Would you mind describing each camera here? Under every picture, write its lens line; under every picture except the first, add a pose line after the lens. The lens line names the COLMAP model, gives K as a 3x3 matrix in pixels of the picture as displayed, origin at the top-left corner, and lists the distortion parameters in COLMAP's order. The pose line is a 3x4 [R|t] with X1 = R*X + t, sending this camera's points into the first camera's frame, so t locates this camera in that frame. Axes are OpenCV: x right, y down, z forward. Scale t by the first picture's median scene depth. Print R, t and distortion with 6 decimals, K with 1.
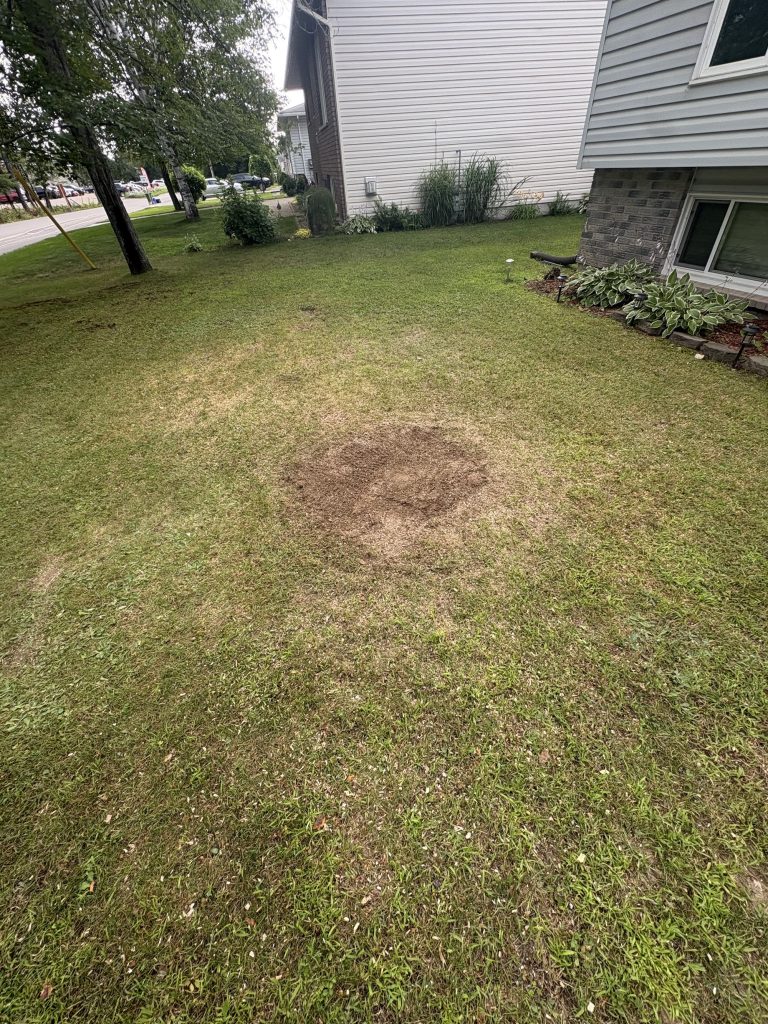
lens RADIAL K [[401.3, 0, 385.0], [0, 401.3, 508.6], [0, 0, 1]] dist [0.002373, -0.000797]
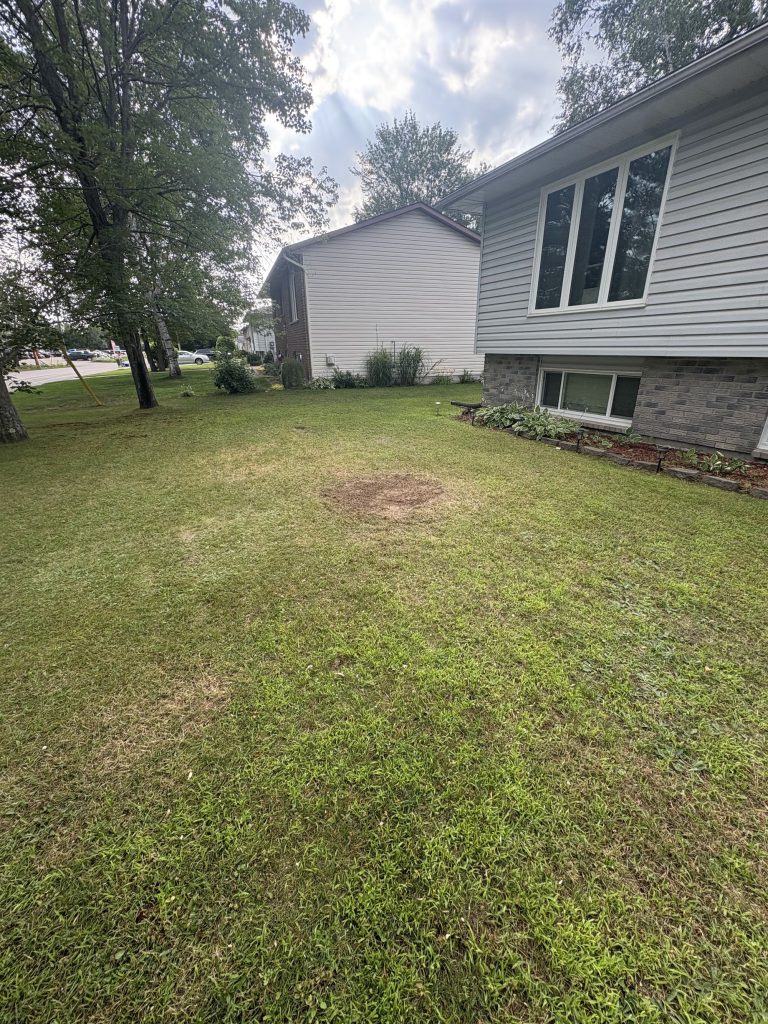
lens RADIAL K [[401.3, 0, 383.4], [0, 401.3, 513.4], [0, 0, 1]] dist [0.002373, -0.000797]
pose [[0.989950, -0.008075, 0.141190, -0.126170], [0.052513, 0.947977, -0.313978, 0.277509], [-0.131309, 0.318237, 0.938873, -0.287248]]
